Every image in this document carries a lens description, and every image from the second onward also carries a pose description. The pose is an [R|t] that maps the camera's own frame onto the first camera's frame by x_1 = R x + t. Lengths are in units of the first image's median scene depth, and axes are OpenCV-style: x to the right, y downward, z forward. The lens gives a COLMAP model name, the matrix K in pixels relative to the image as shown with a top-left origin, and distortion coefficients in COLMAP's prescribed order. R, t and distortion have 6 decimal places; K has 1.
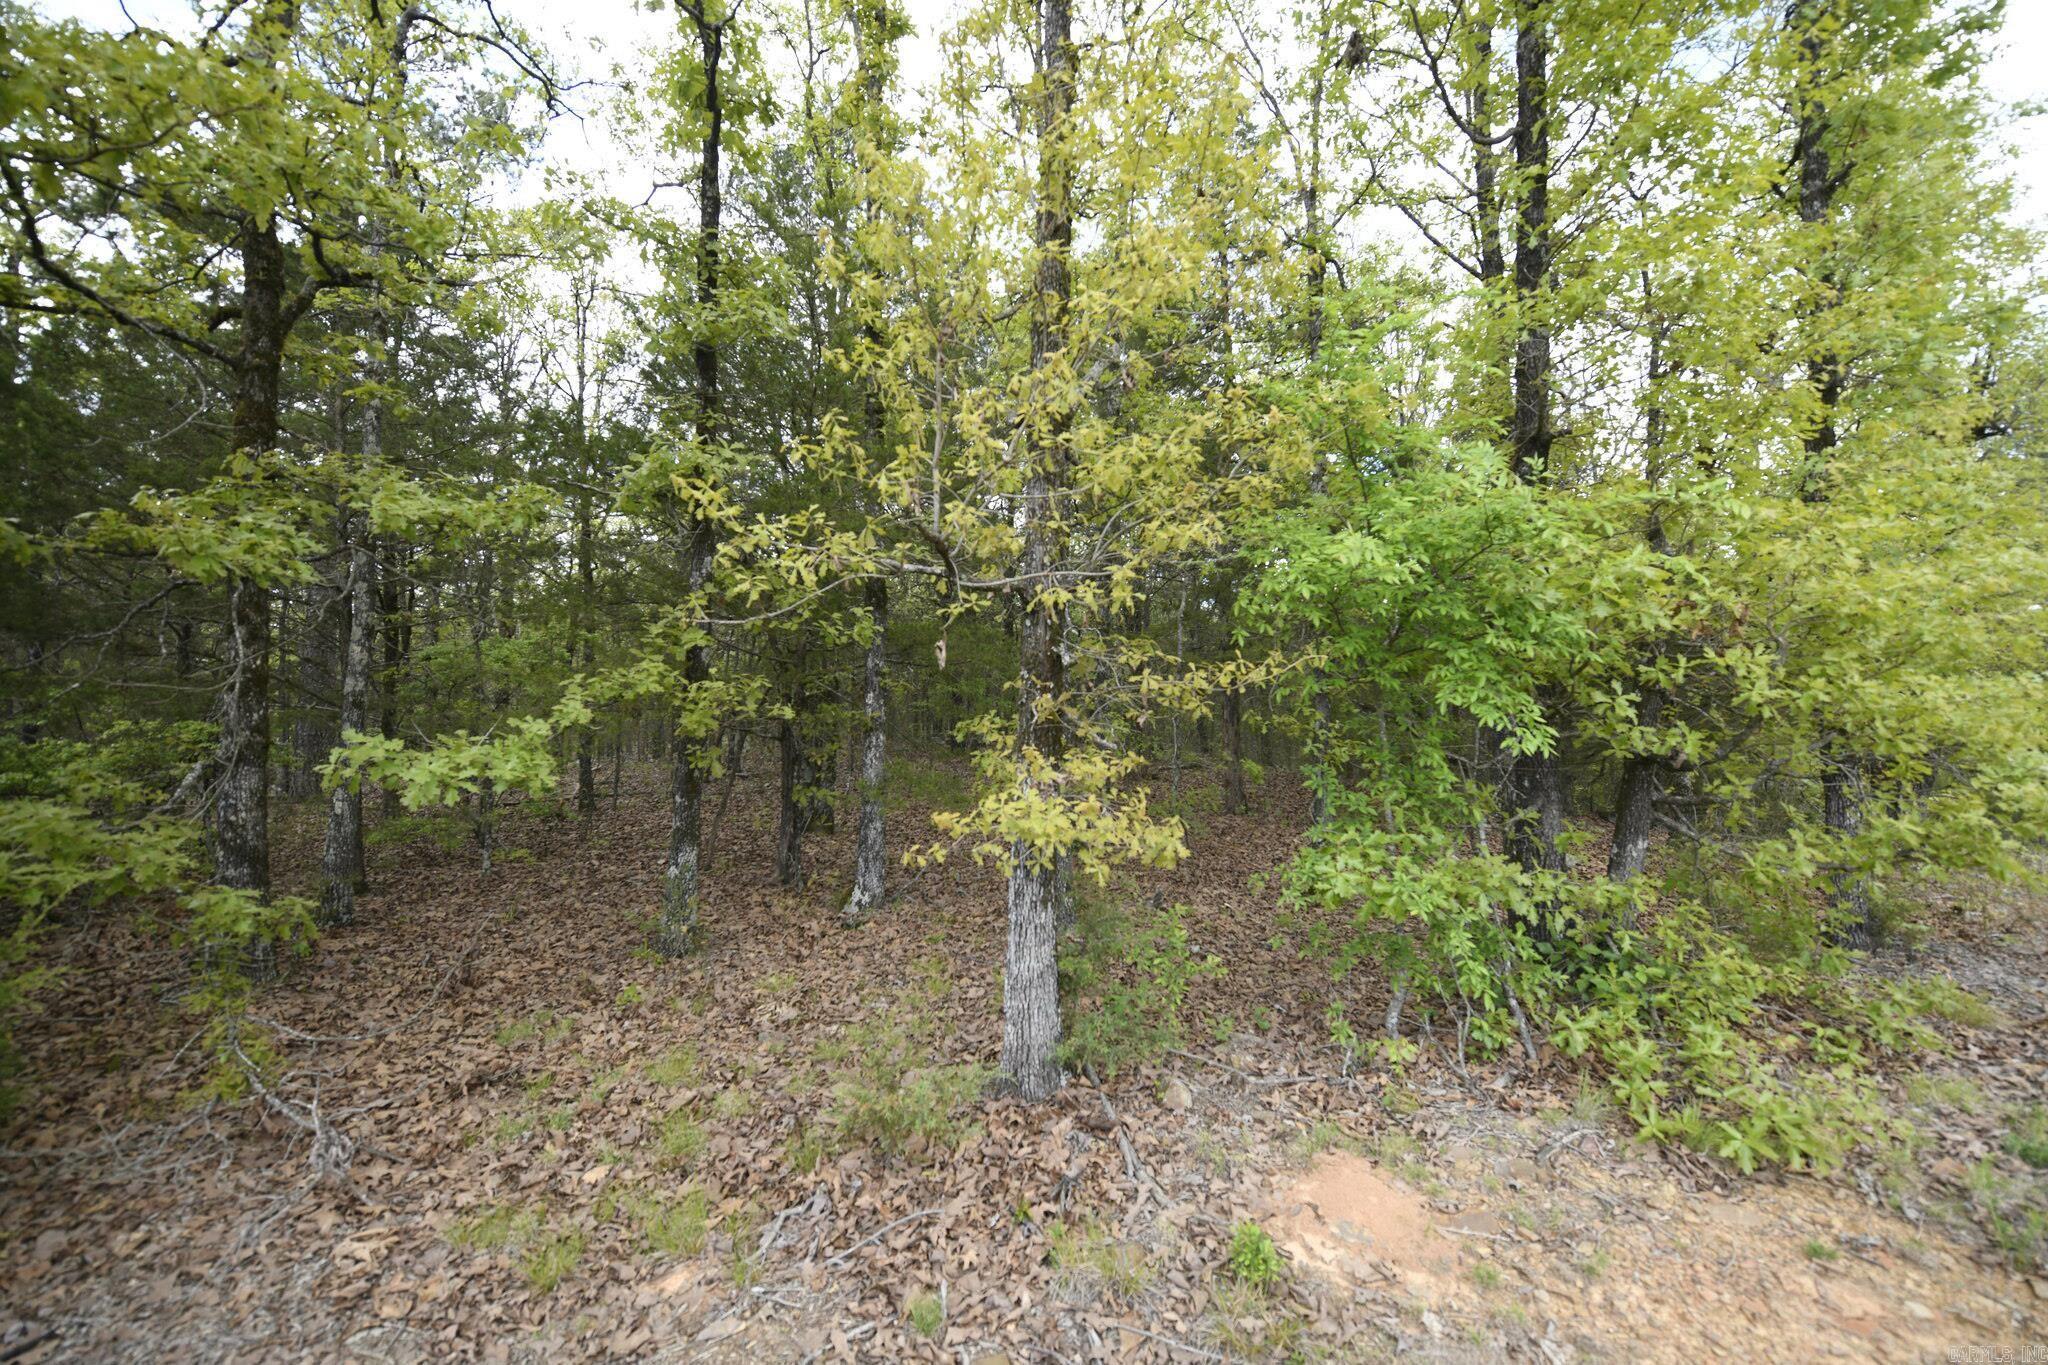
lens RADIAL K [[795.0, 0, 1024.0], [0, 795.0, 682.5], [0, 0, 1]] dist [-0.041652, 0.002675]
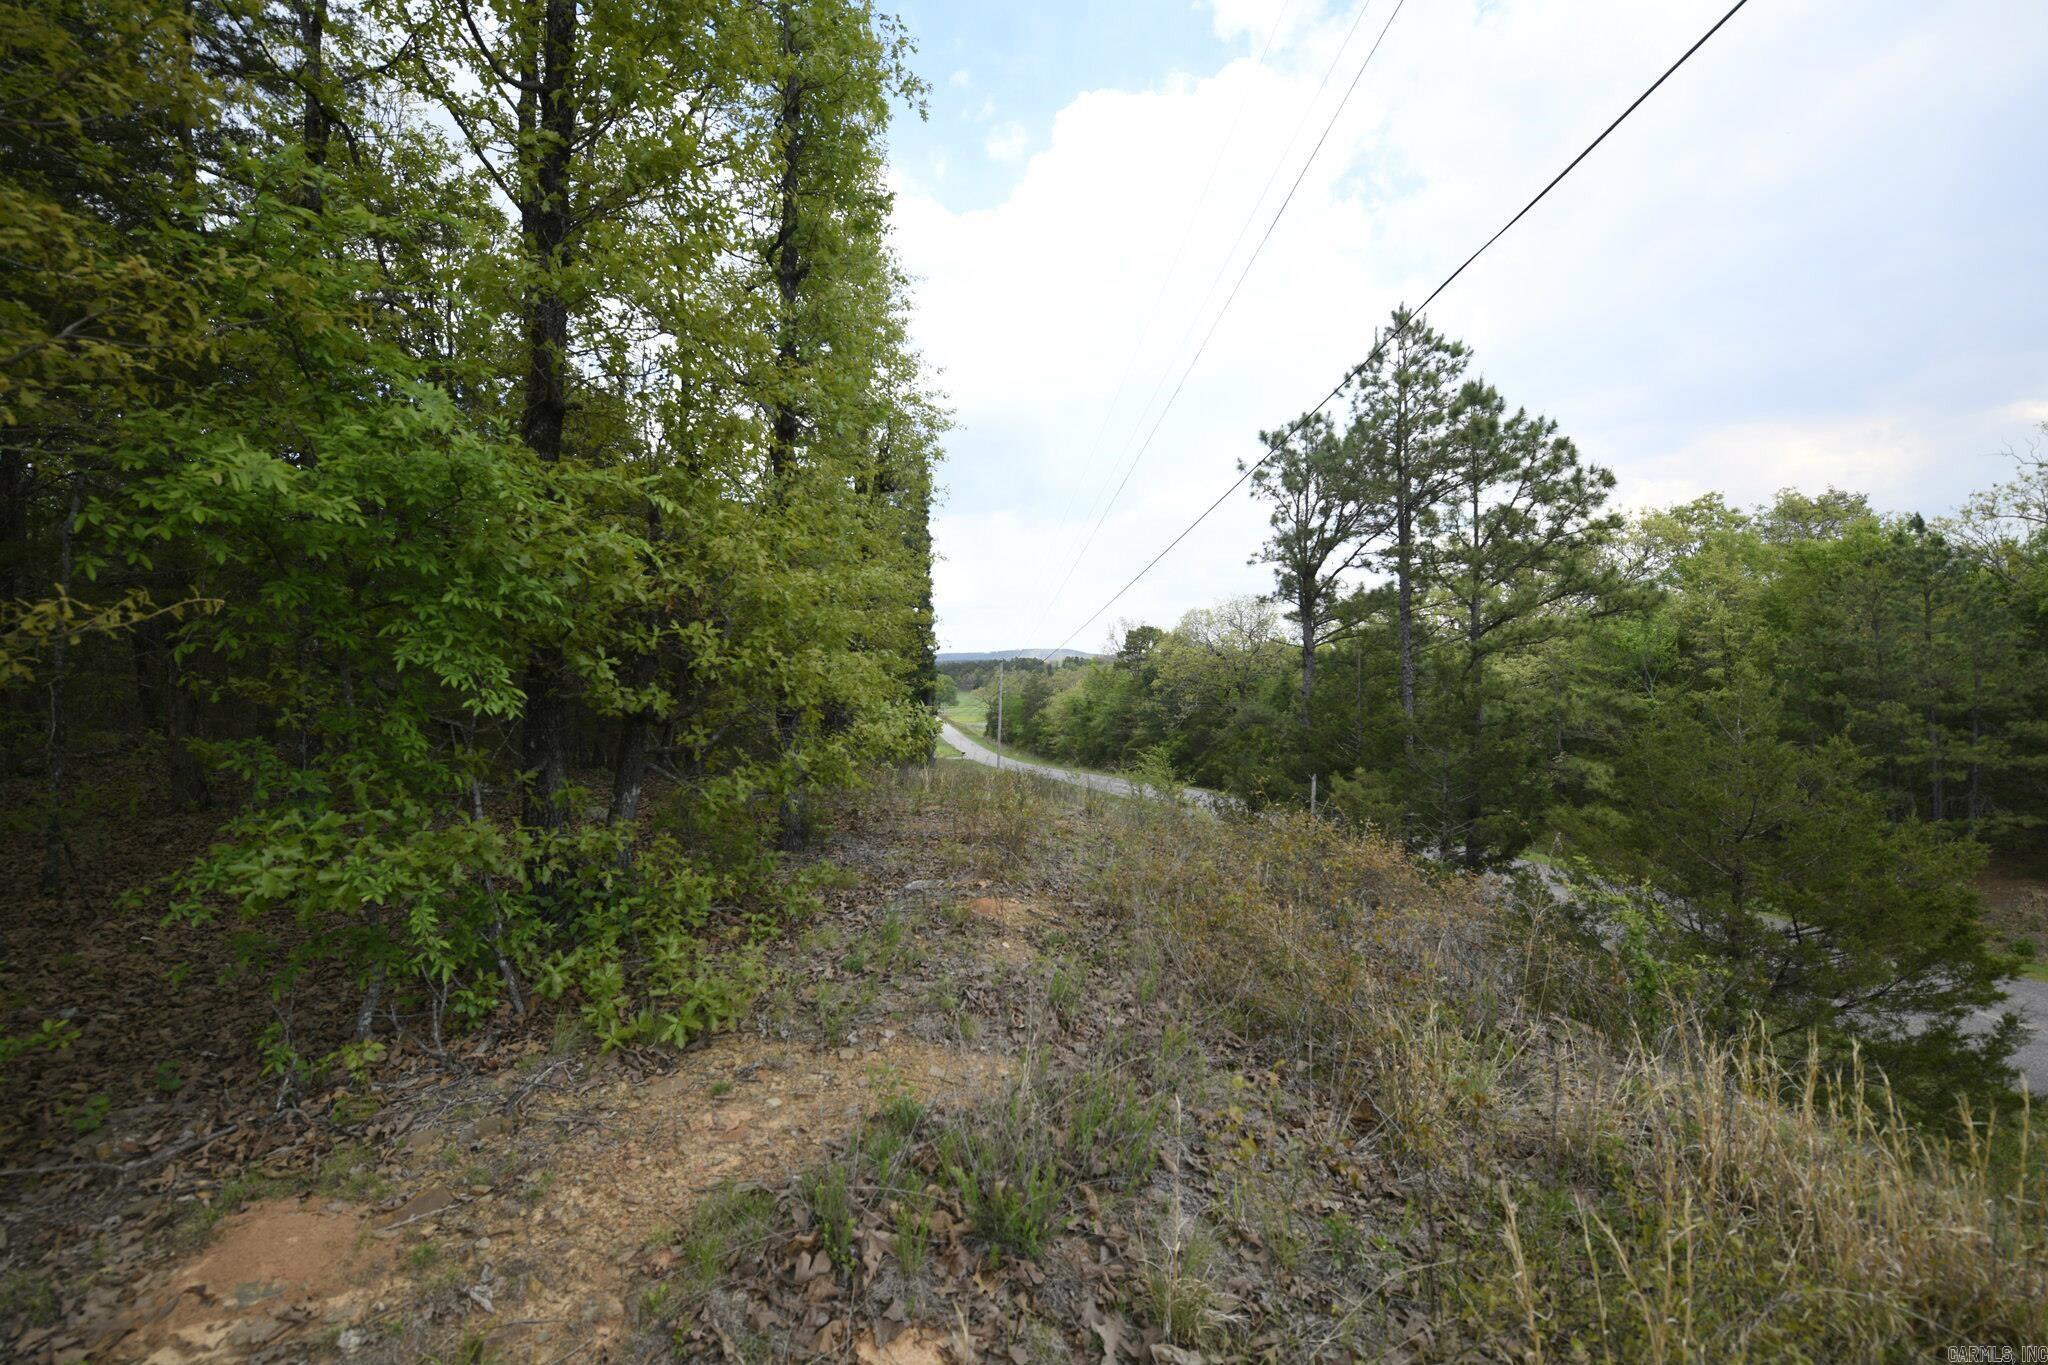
lens RADIAL K [[795.0, 0, 1024.0], [0, 795.0, 682.5], [0, 0, 1]] dist [-0.041652, 0.002675]
pose [[0.486007, -0.006658, 0.873929, 0.090164], [-0.033302, 0.999104, 0.026131, 0.001137], [-0.873320, -0.041803, 0.485350, -0.062999]]
